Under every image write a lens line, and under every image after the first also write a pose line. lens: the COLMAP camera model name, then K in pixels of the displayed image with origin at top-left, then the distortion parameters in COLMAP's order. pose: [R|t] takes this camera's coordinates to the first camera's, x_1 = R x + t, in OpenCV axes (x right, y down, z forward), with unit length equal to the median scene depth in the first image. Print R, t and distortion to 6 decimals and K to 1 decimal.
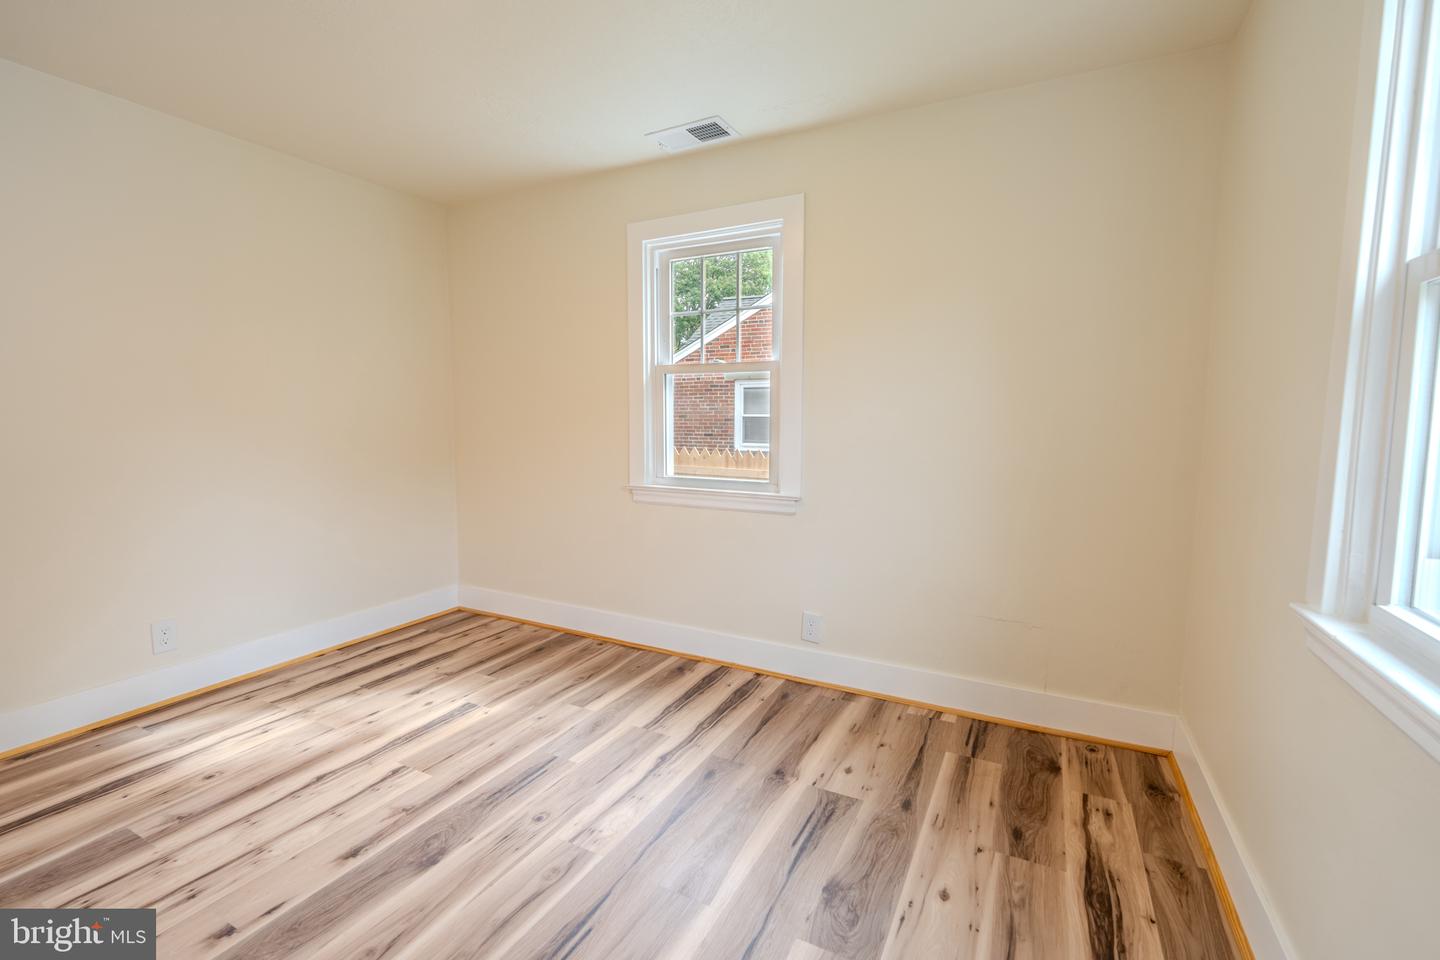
lens RADIAL K [[637.9, 0, 716.1], [0, 637.9, 489.4], [0, 0, 1]] dist [-0.001584, -0.000460]
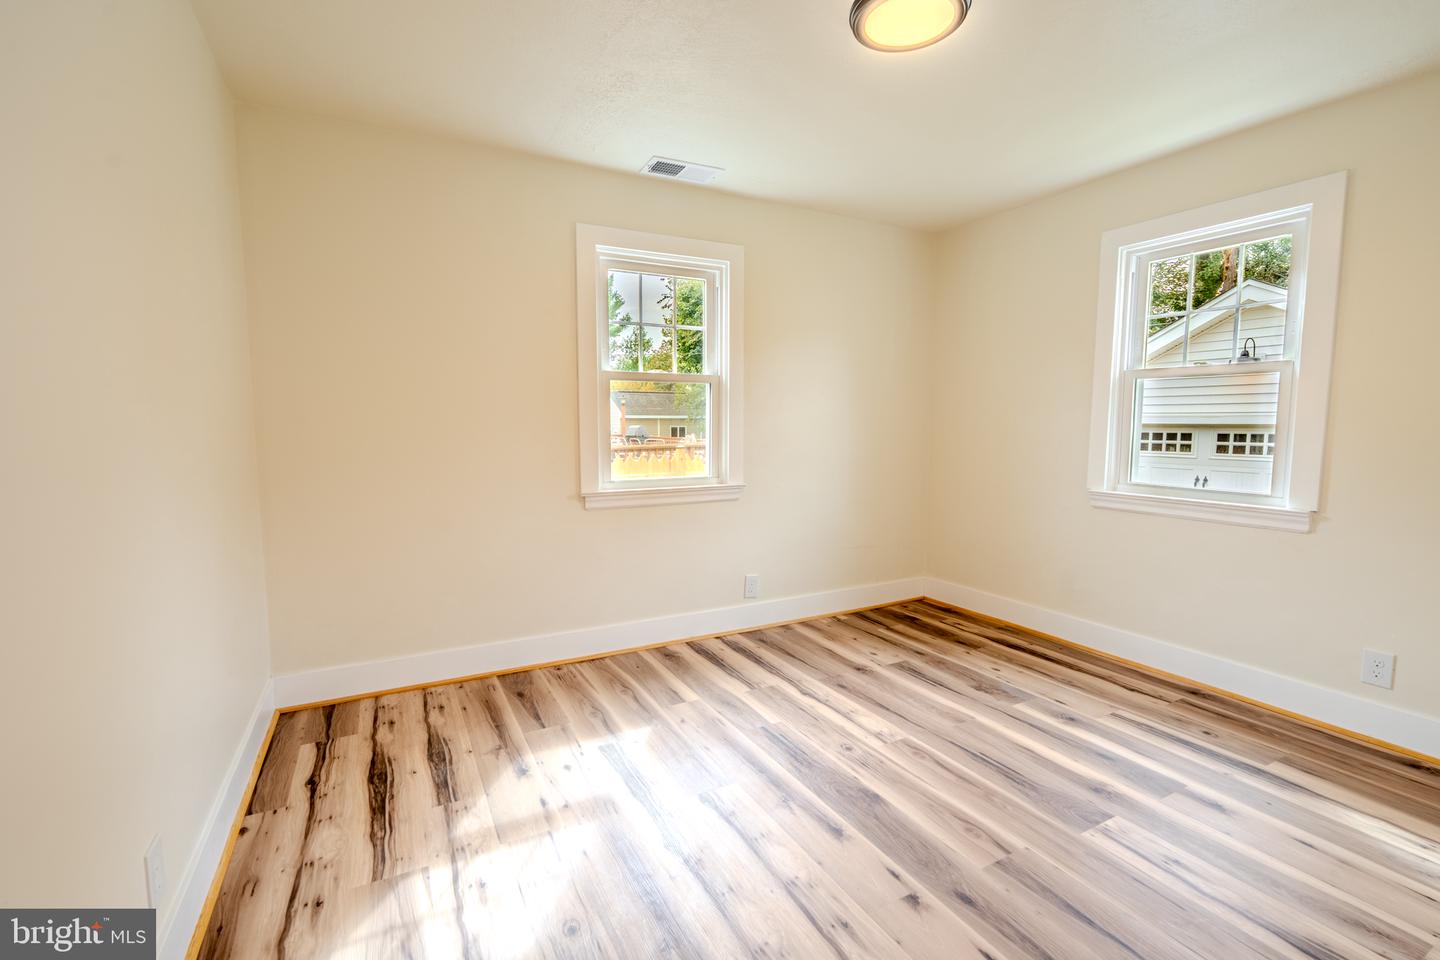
lens RADIAL K [[637.9, 0, 722.7], [0, 637.9, 483.8], [0, 0, 1]] dist [-0.001584, -0.000460]
pose [[0.553926, -0.082986, 0.828420, -0.960242], [0.095935, 0.994754, 0.035501, -0.040296], [-0.827020, 0.059810, 0.558981, 0.333419]]
